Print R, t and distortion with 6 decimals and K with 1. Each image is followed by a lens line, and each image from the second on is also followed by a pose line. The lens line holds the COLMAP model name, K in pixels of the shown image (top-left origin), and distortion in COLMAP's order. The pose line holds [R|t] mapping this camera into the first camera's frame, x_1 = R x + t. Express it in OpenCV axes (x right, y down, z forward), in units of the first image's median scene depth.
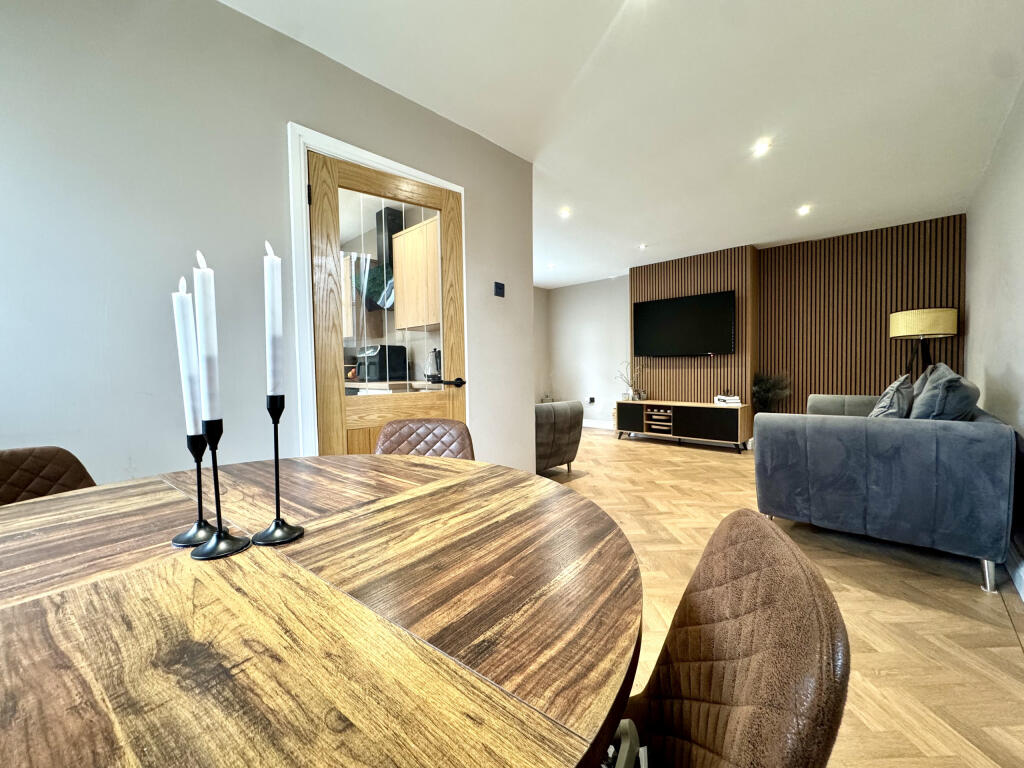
lens RADIAL K [[410.6, 0, 512.0], [0, 410.6, 384.0], [0, 0, 1]] dist [0.000875, -0.002483]
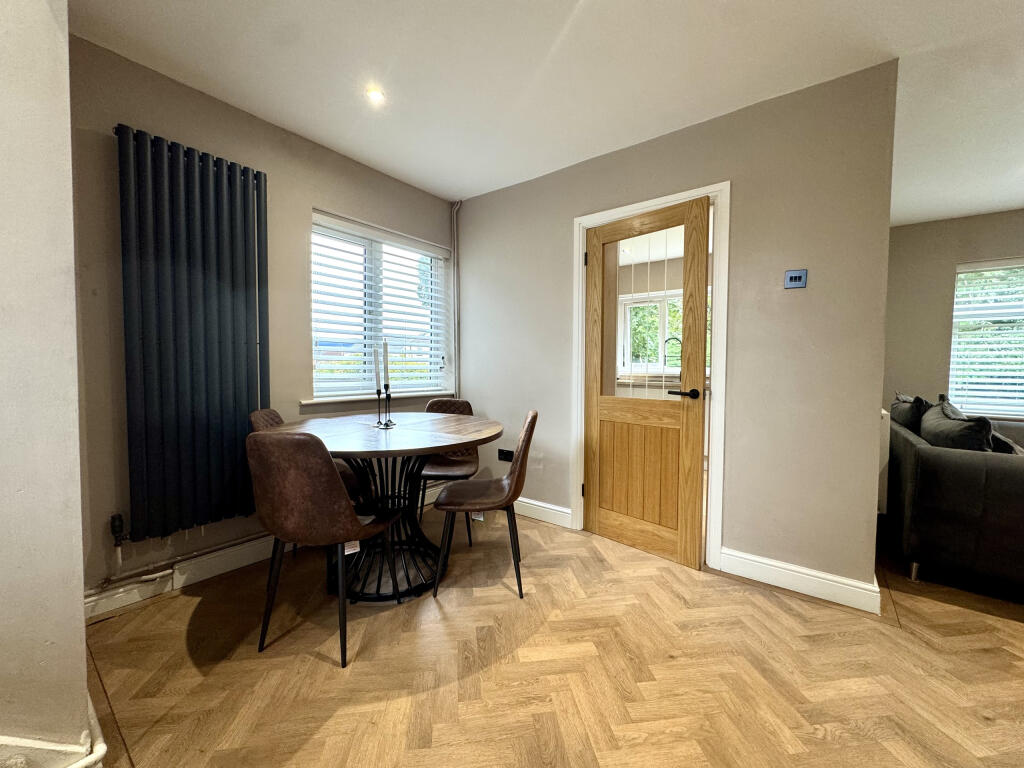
lens RADIAL K [[410.6, 0, 512.0], [0, 410.6, 384.0], [0, 0, 1]] dist [0.000875, -0.002483]
pose [[0.109507, 0.060941, -0.992116, 0.786993], [-0.048981, 0.997237, 0.055849, -0.060616], [0.992778, 0.042479, 0.112189, 0.461884]]
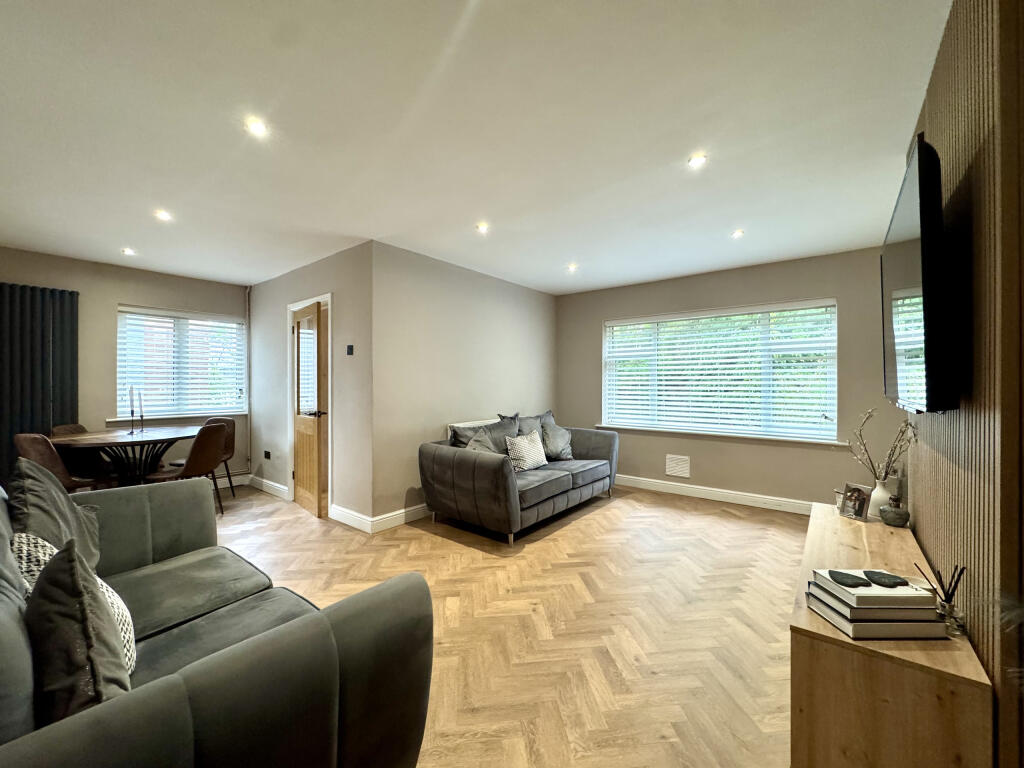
lens RADIAL K [[410.6, 0, 512.0], [0, 410.6, 384.0], [0, 0, 1]] dist [0.000875, -0.002483]
pose [[0.093659, 0.017939, -0.995443, 1.613378], [-0.040198, 0.999090, 0.014223, -0.182024], [0.994793, 0.038683, 0.094295, 1.638776]]
